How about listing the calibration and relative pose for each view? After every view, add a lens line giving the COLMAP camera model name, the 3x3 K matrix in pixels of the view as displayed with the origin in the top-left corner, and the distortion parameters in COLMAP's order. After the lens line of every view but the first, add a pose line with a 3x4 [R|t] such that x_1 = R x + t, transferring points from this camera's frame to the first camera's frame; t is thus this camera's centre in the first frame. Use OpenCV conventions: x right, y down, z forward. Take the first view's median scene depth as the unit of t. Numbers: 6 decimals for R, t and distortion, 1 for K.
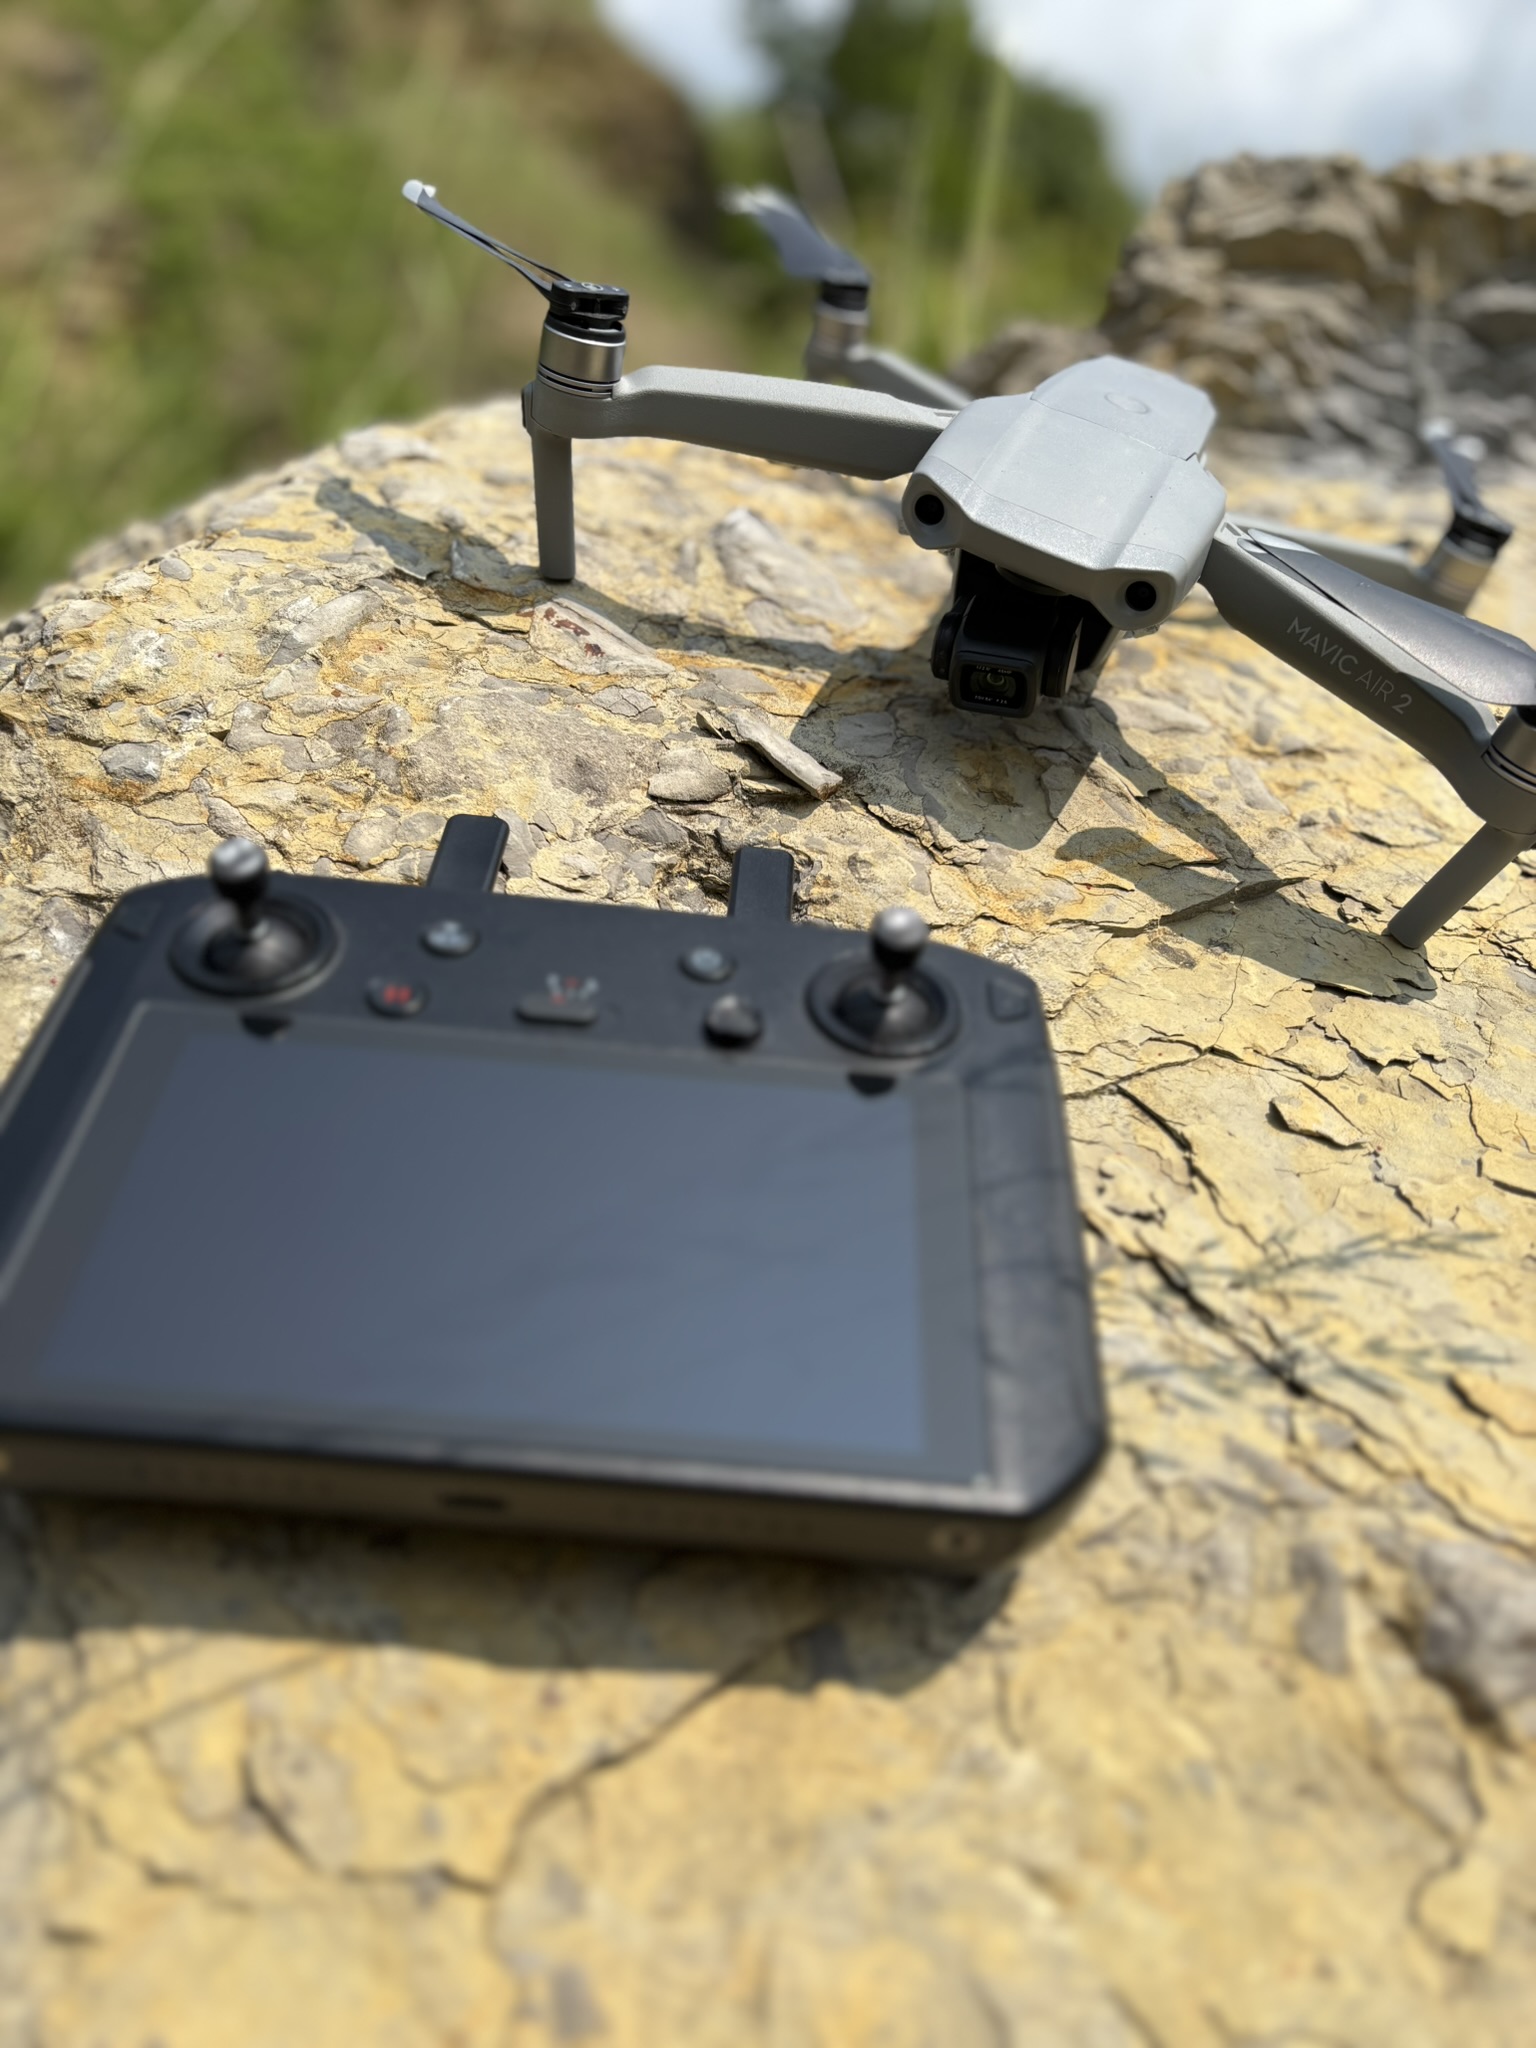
lens RADIAL K [[1595.5, 0, 768.0], [0, 1595.5, 1024.0], [0, 0, 1]] dist [0.003688, 0.010005]
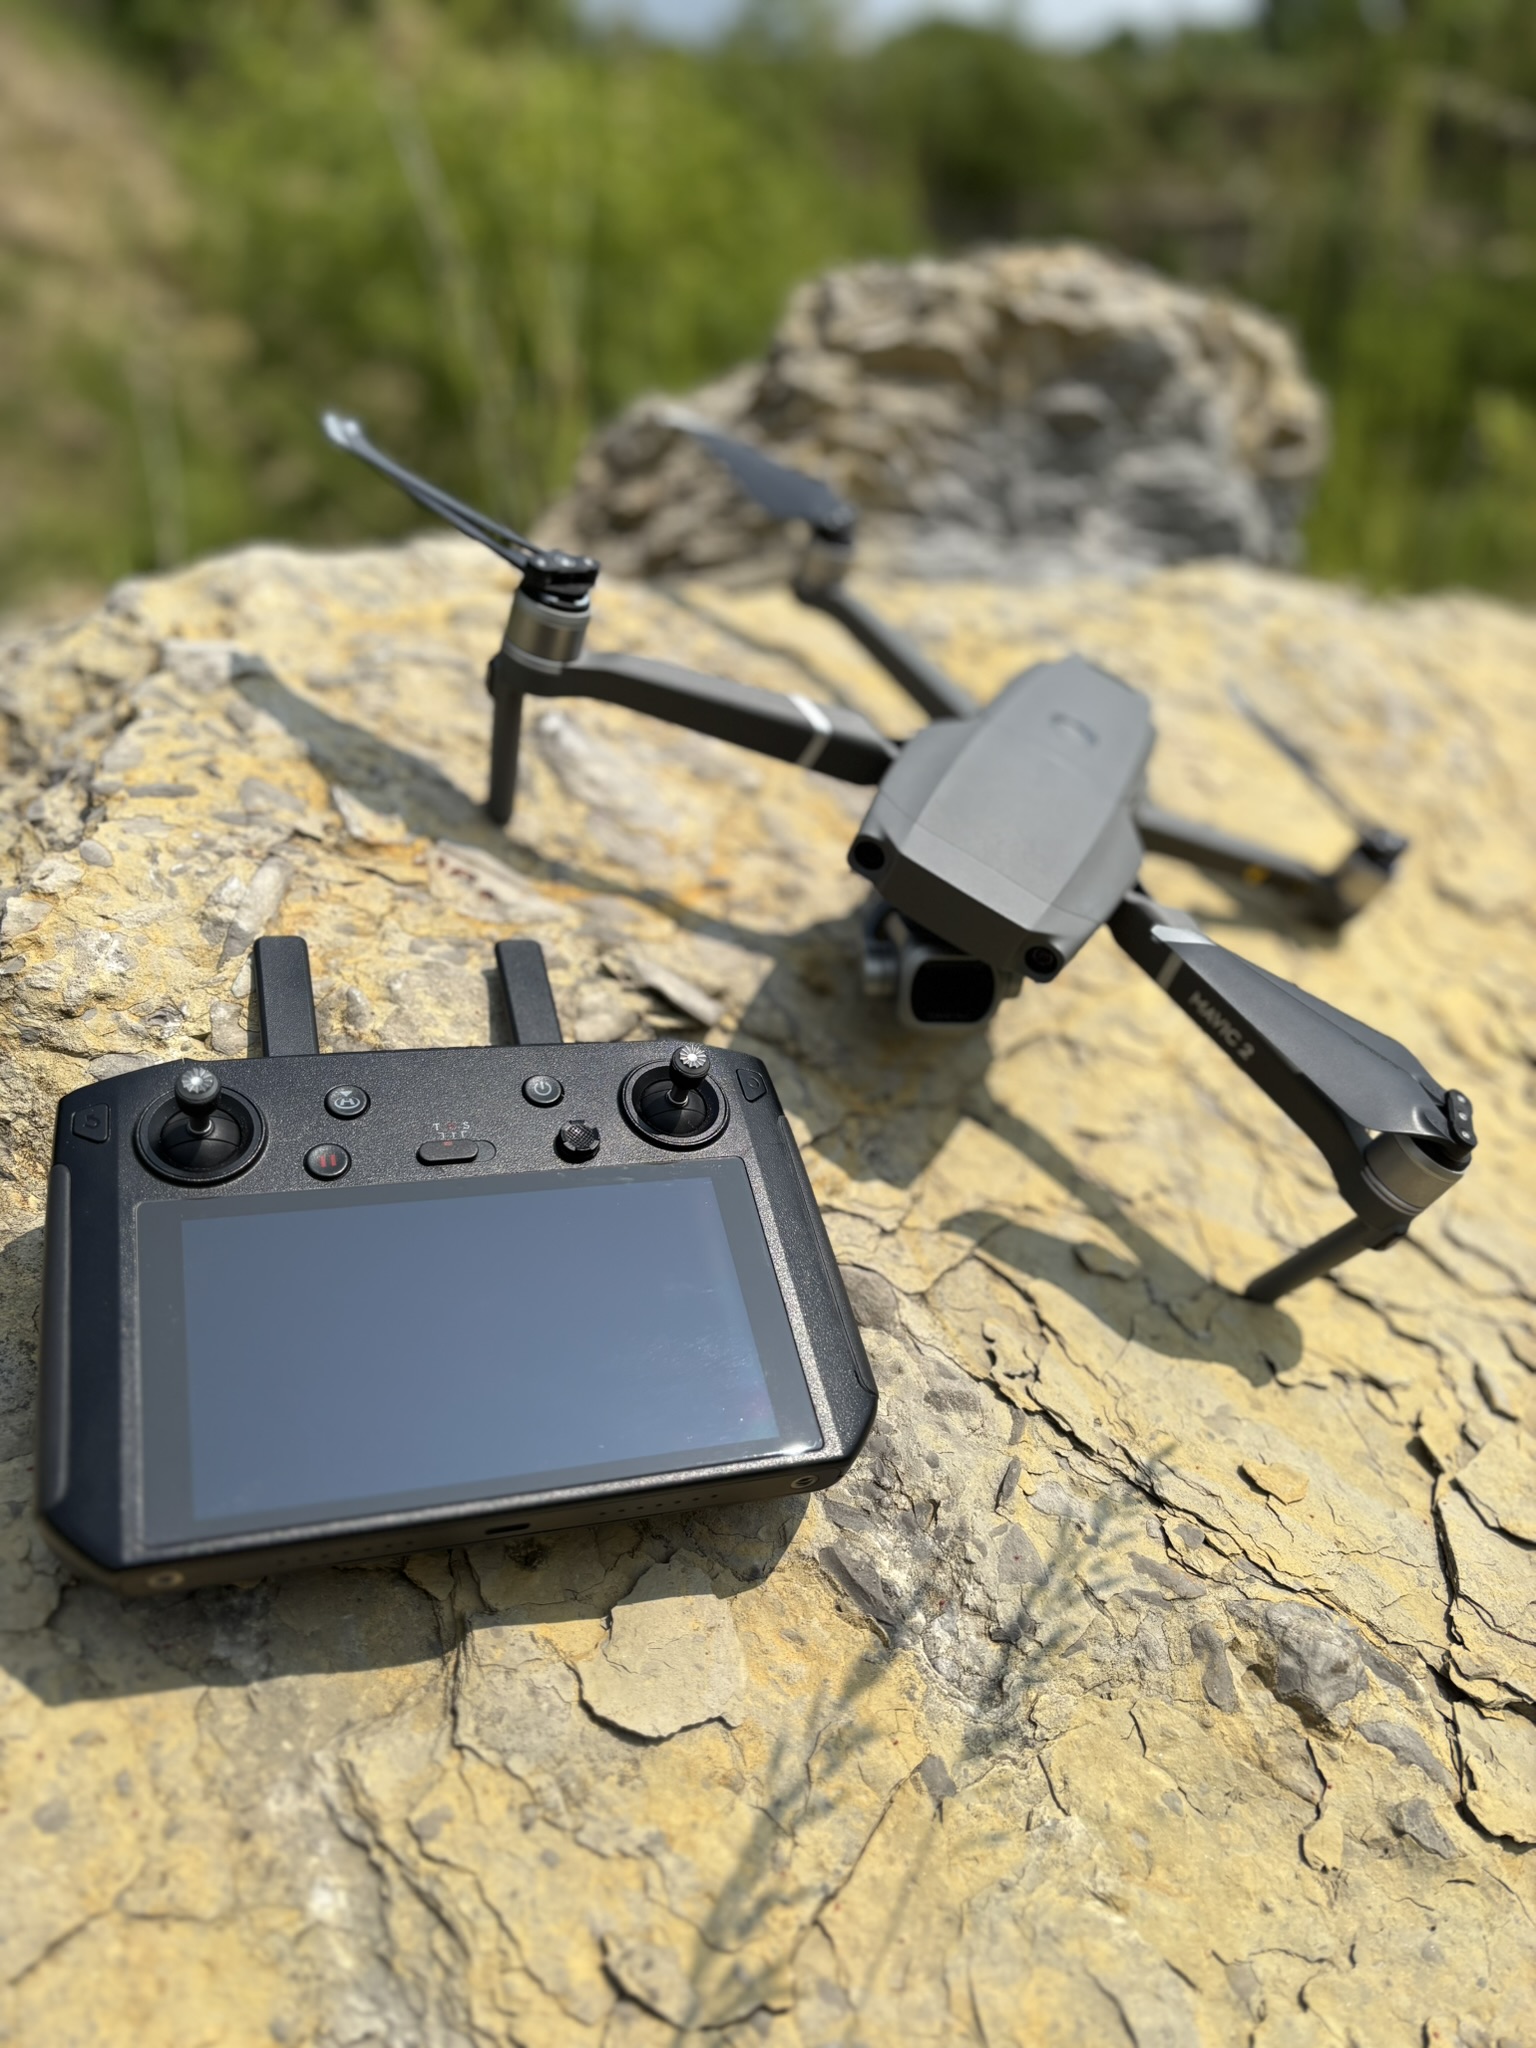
lens RADIAL K [[1595.5, 0, 768.0], [0, 1595.5, 1024.0], [0, 0, 1]] dist [0.003688, 0.010005]
pose [[0.946565, -0.094921, 0.308227, -0.309486], [0.058637, 0.990431, 0.124936, -0.302923], [-0.317137, -0.100186, 0.943073, -0.167268]]
